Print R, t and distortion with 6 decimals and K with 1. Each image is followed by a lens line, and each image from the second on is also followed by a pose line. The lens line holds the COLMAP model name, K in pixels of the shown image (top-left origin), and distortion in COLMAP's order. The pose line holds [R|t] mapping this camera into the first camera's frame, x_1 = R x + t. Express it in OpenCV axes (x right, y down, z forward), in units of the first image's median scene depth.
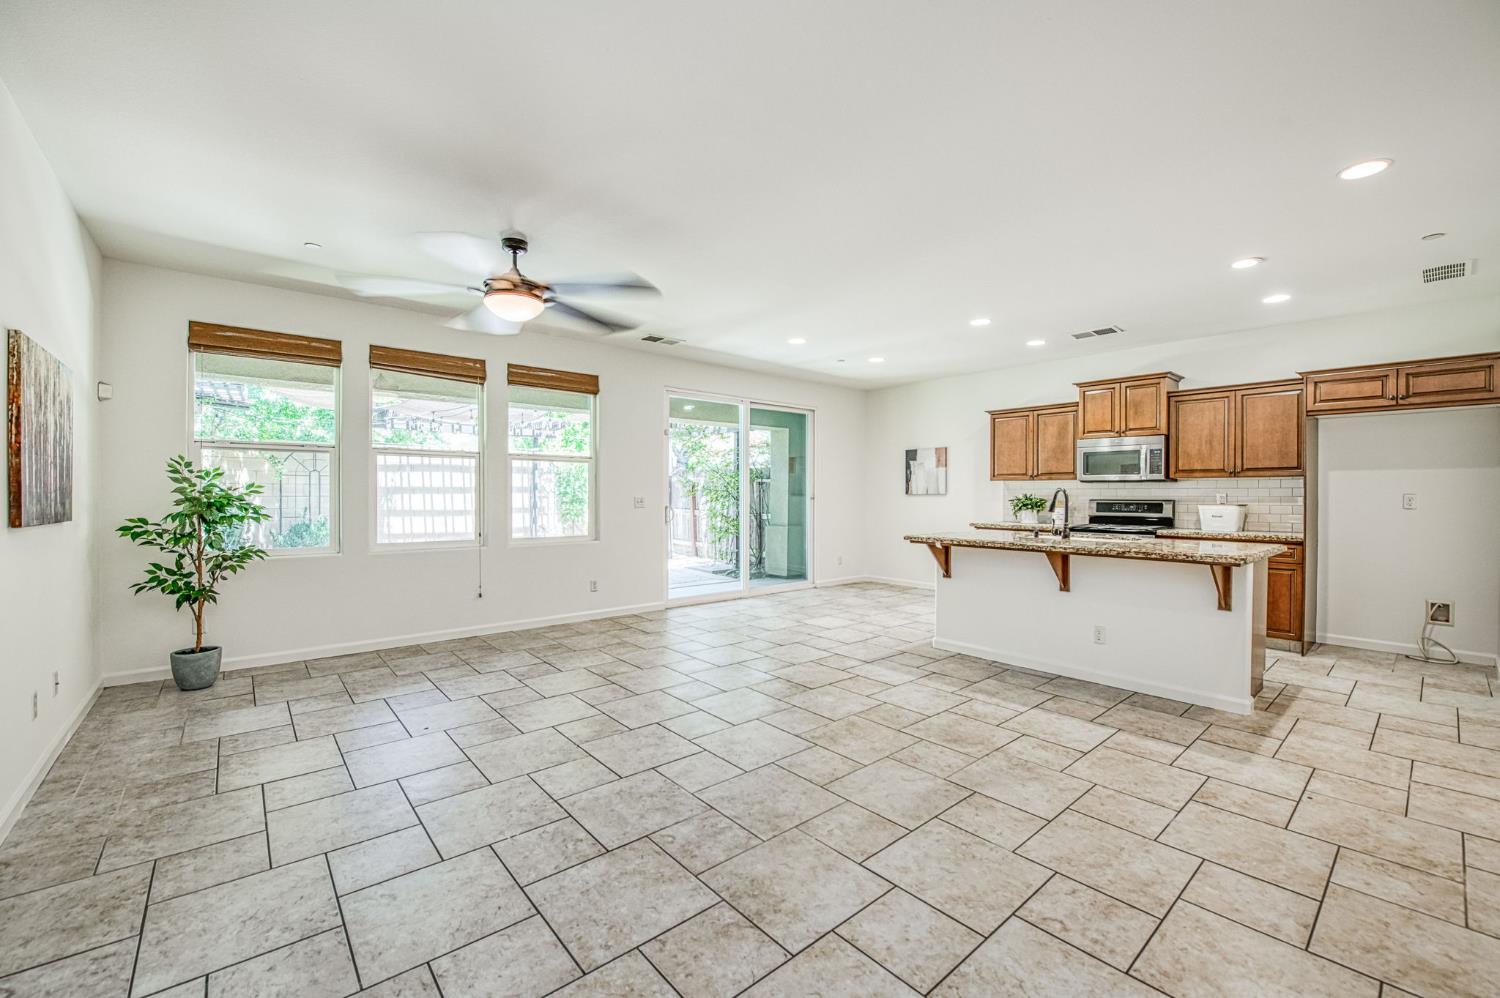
lens RADIAL K [[631.3, 0, 714.8], [0, 631.3, 497.9], [0, 0, 1]] dist [-0.015628, -0.001365]
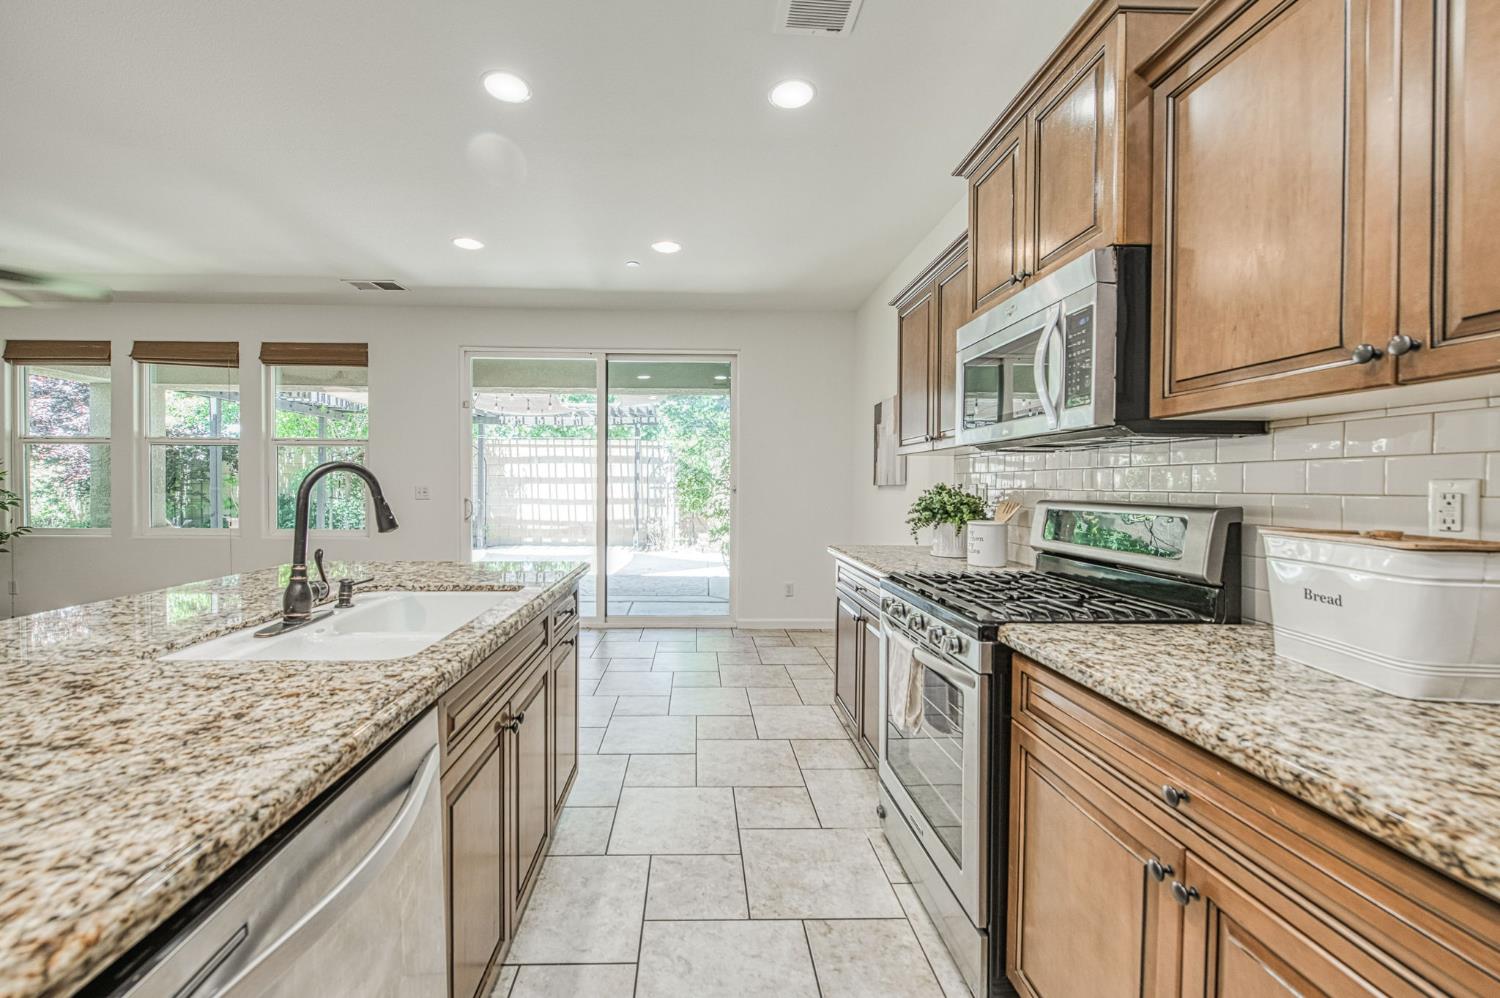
lens RADIAL K [[601.5, 0, 696.5], [0, 601.5, 490.3], [0, 0, 1]] dist [-0.006734, -0.003378]
pose [[0.785635, 0.009330, -0.618620, 0.858607], [-0.008749, 0.999954, 0.003971, -0.003276], [0.618628, 0.002293, 0.785681, 0.824892]]
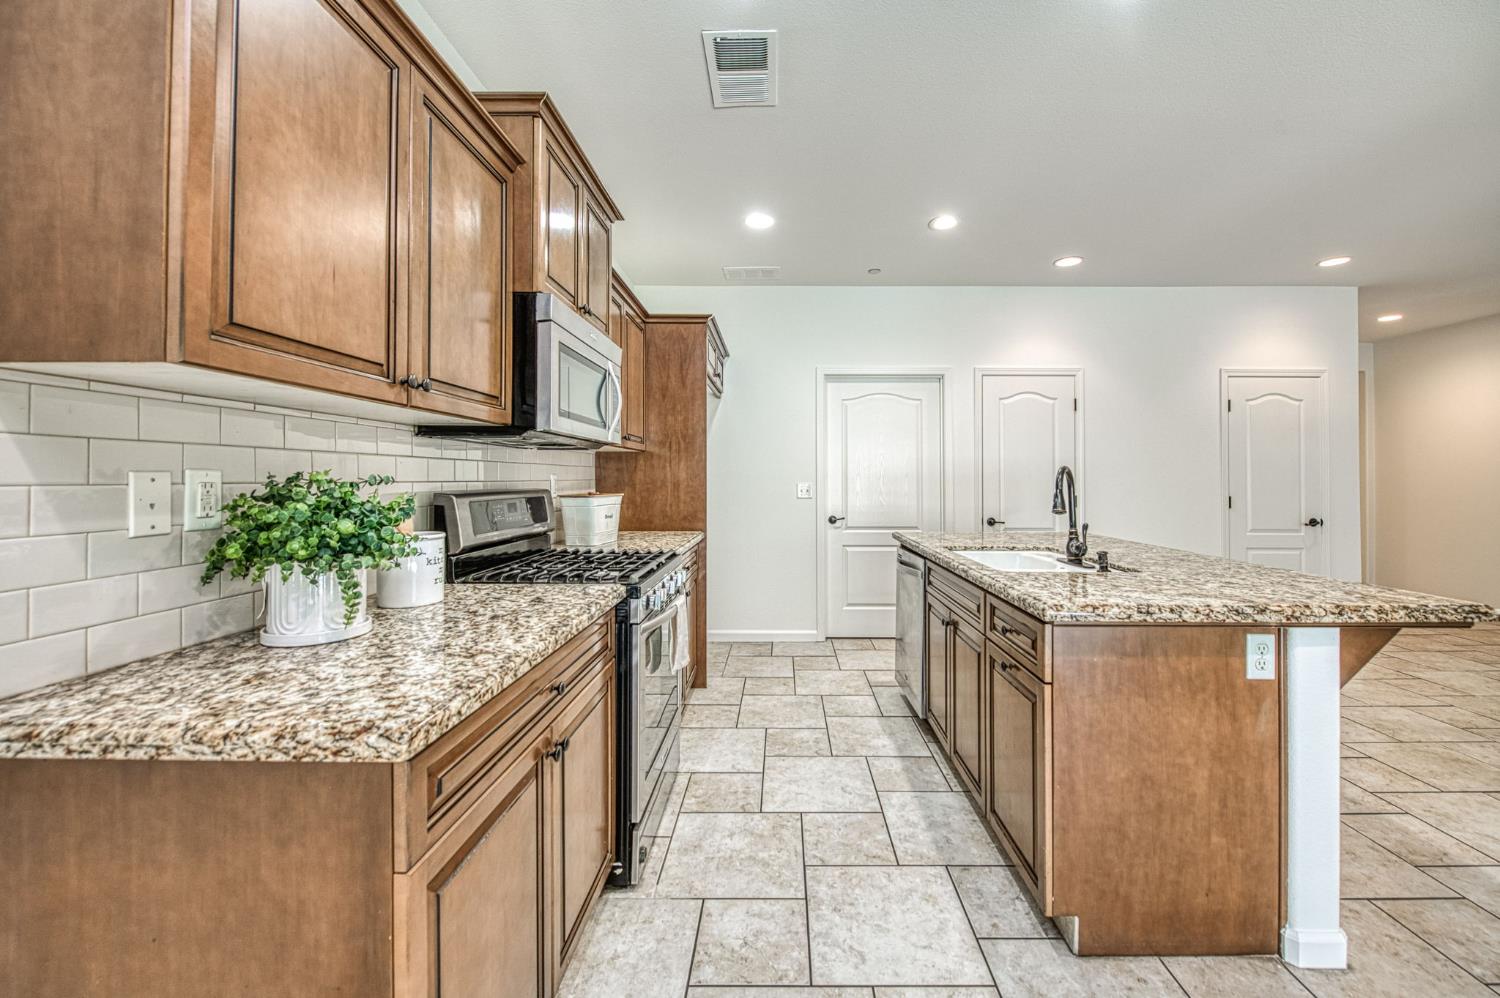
lens RADIAL K [[601.5, 0, 776.1], [0, 601.5, 469.6], [0, 0, 1]] dist [-0.006734, -0.003378]
pose [[-0.781416, 0.003964, 0.623997, 0.403727], [-0.000245, 0.999978, -0.006659, -0.008972], [-0.624010, -0.005356, -0.781398, 1.481164]]
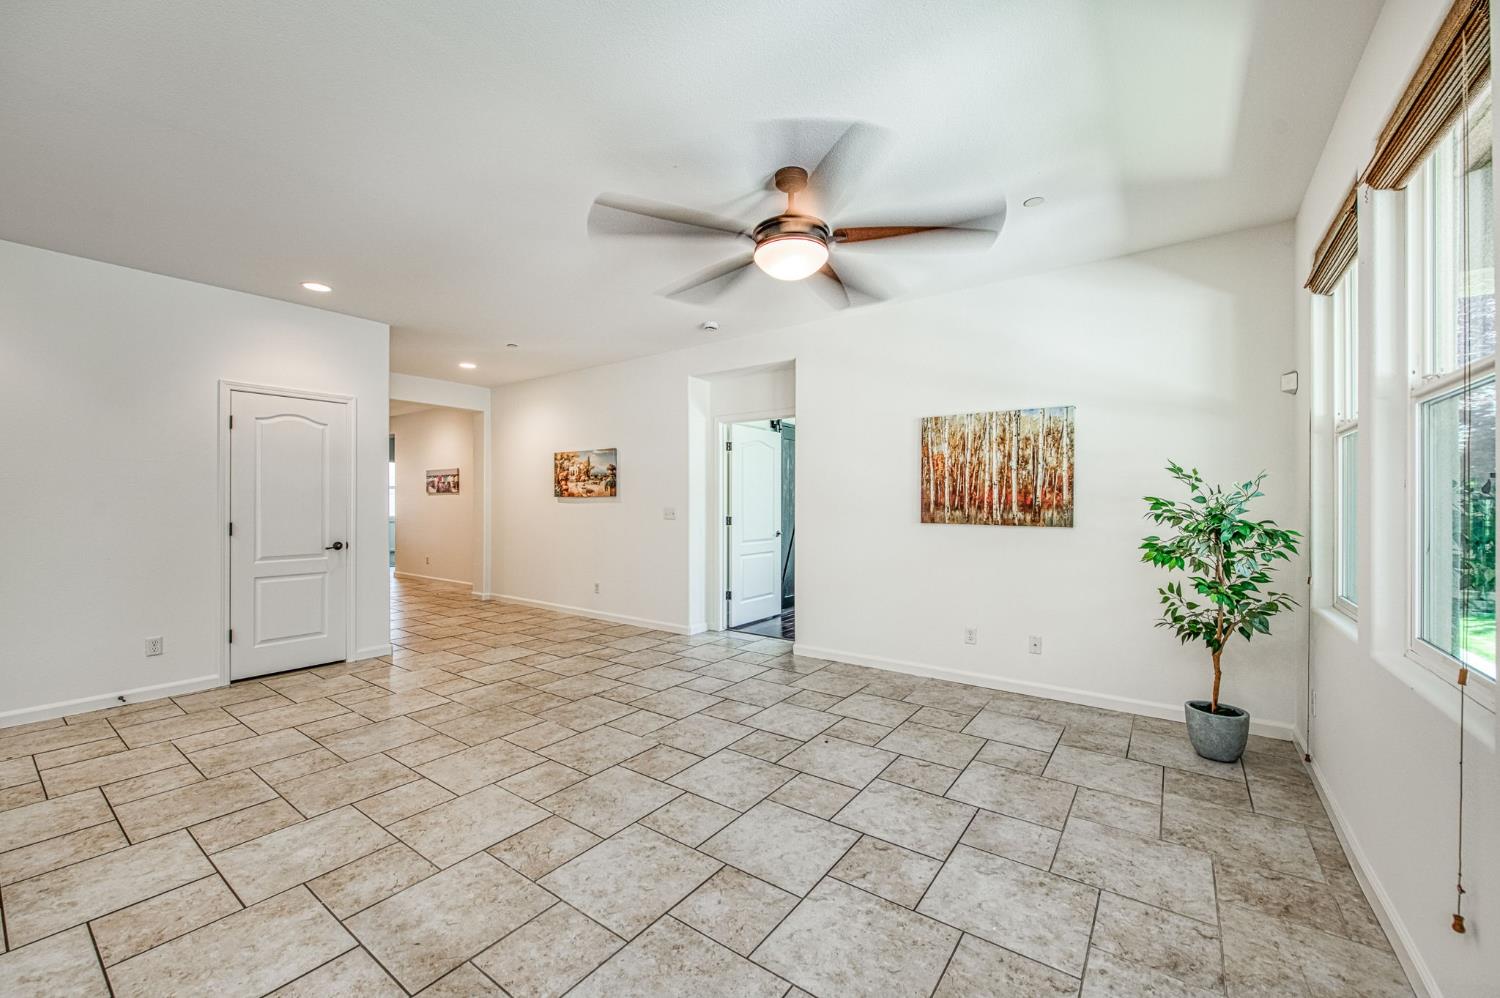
lens RADIAL K [[601.5, 0, 730.3], [0, 601.5, 498.5], [0, 0, 1]] dist [-0.006734, -0.003378]
pose [[-0.966500, -0.005365, -0.256609, -0.046114], [-0.004981, 0.999985, -0.002145, -0.010034], [0.256617, -0.000795, -0.966513, 1.305805]]
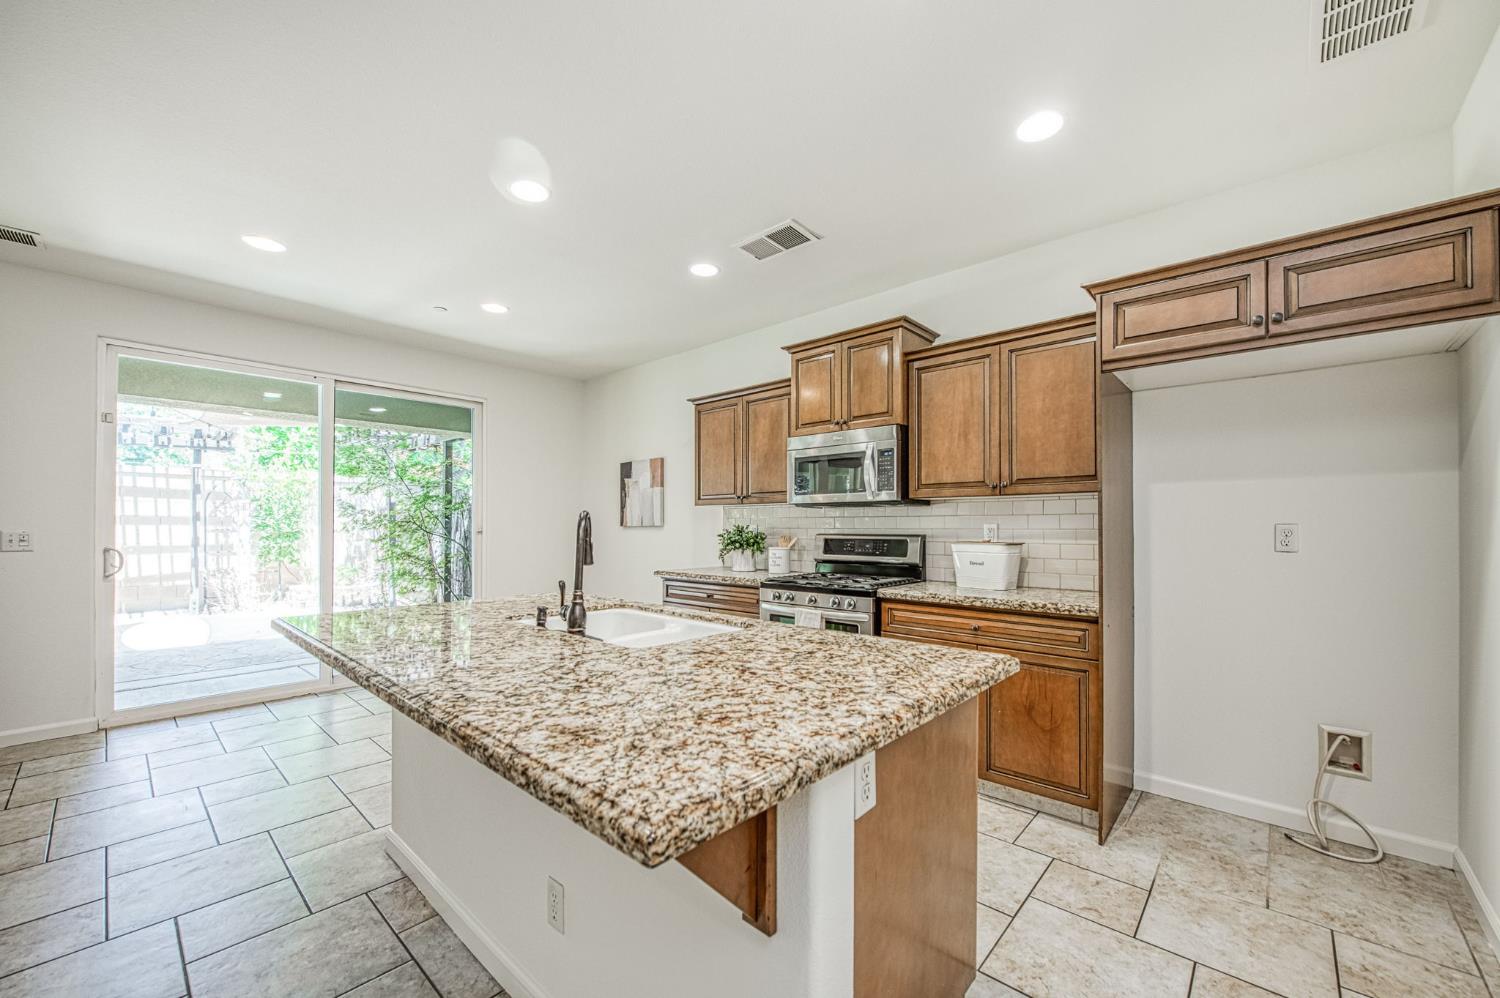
lens RADIAL K [[609.8, 0, 735.6], [0, 609.8, 522.2], [0, 0, 1]] dist [0.004558, -0.002048]
pose [[0.990671, -0.000747, 0.136271, 0.569943], [0.002313, 0.999933, -0.011334, -0.003466], [-0.136253, 0.011544, 0.990607, 0.530455]]
